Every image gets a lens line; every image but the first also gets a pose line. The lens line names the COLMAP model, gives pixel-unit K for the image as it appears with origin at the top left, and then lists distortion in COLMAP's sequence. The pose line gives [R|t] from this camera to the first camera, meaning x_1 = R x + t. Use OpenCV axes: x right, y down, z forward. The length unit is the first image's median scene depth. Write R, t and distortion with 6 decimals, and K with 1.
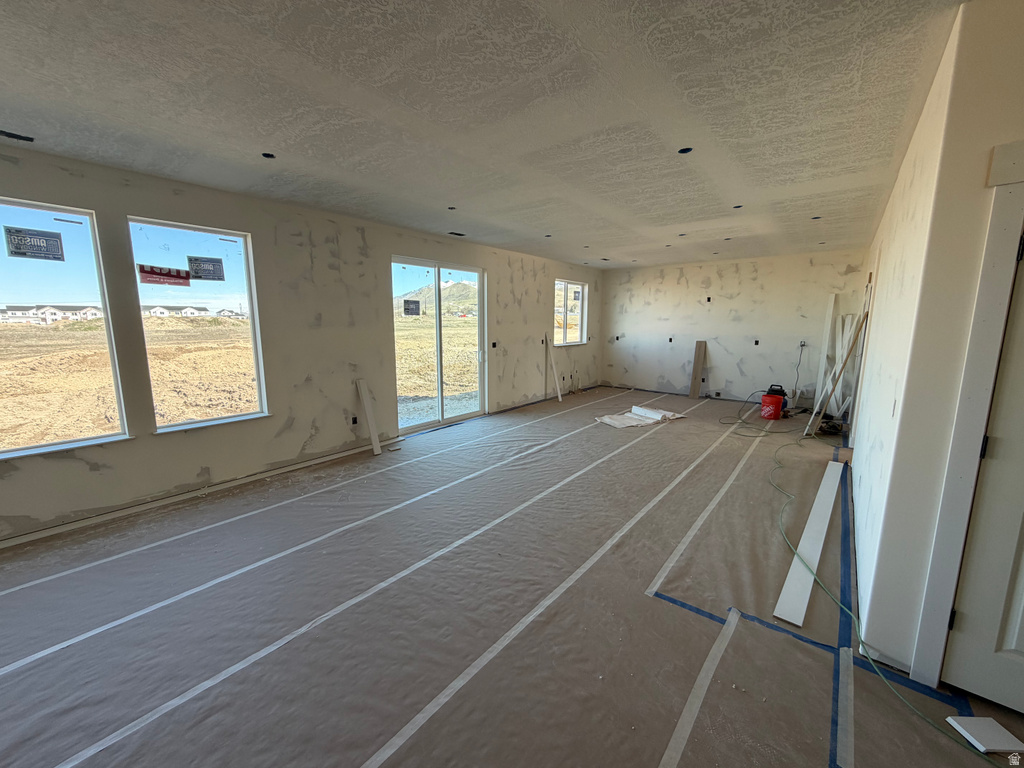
lens RADIAL K [[409.5, 0, 505.8], [0, 409.5, 383.4], [0, 0, 1]] dist [0.003988, -0.000087]
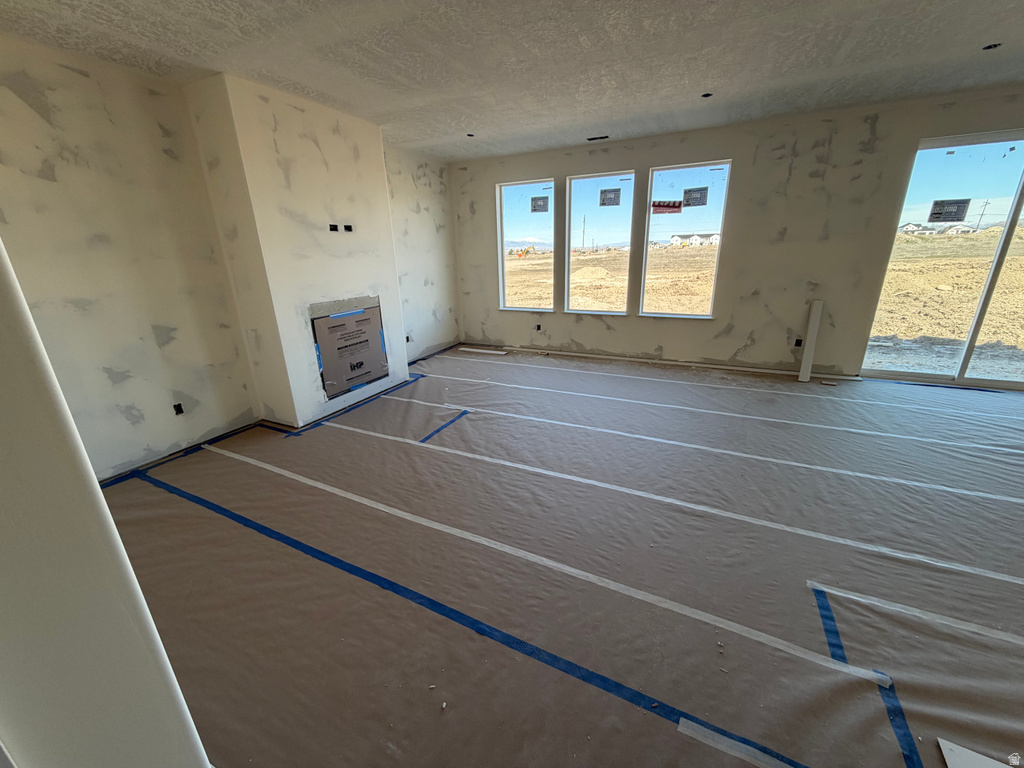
lens RADIAL K [[409.5, 0, 509.0], [0, 409.5, 383.6], [0, 0, 1]] dist [0.003988, -0.000087]
pose [[0.221020, 0.299152, -0.928256, 0.469660], [-0.121569, 0.952822, 0.278123, -0.004460], [0.967663, 0.051376, 0.246960, 0.120227]]
